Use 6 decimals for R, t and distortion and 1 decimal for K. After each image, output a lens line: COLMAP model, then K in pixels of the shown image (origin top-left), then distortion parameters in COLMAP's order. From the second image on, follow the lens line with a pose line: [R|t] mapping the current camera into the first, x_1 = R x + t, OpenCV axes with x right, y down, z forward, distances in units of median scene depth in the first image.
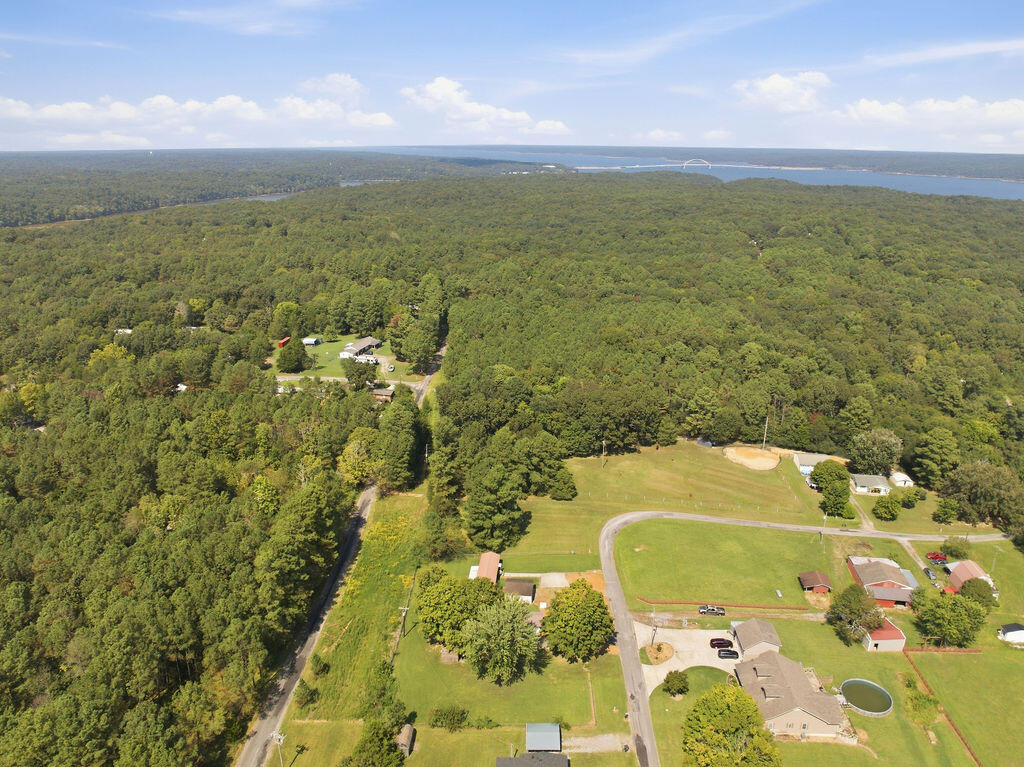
lens RADIAL K [[788.1, 0, 512.0], [0, 788.1, 383.5], [0, 0, 1]] dist [-0.030938, 0.005035]
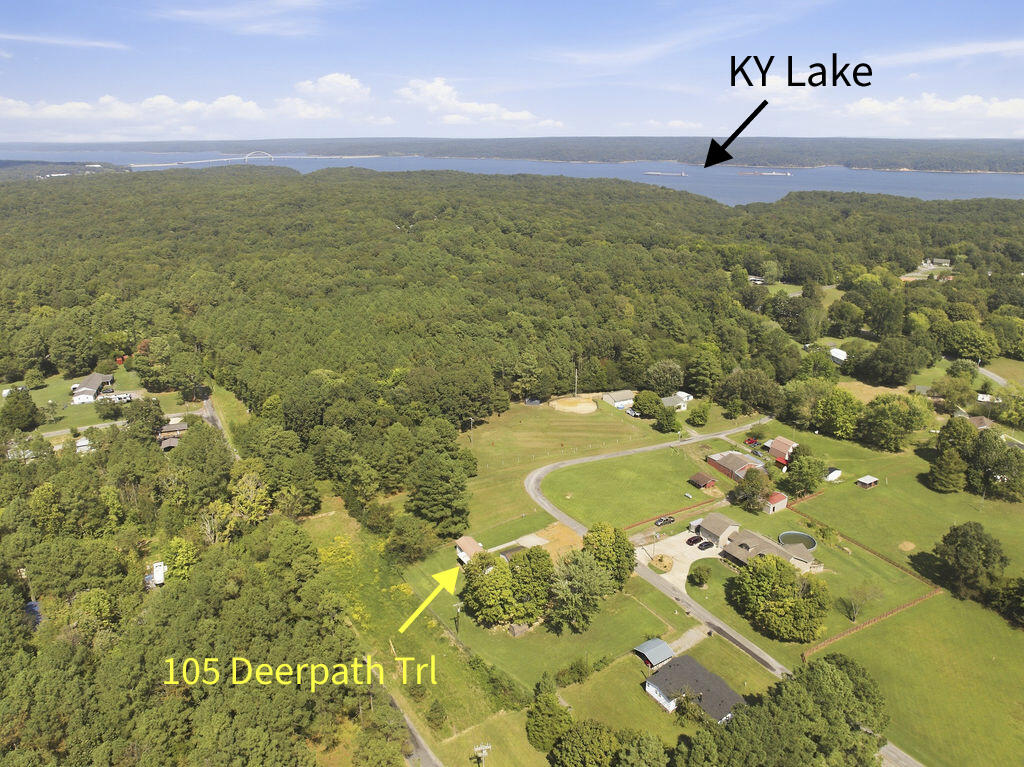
lens RADIAL K [[788.1, 0, 512.0], [0, 788.1, 383.5], [0, 0, 1]] dist [-0.030938, 0.005035]
pose [[0.814533, -0.189604, 0.548258, -0.445809], [0.183027, 0.980804, 0.067272, -0.036564], [-0.550488, 0.045551, 0.833599, 0.080013]]
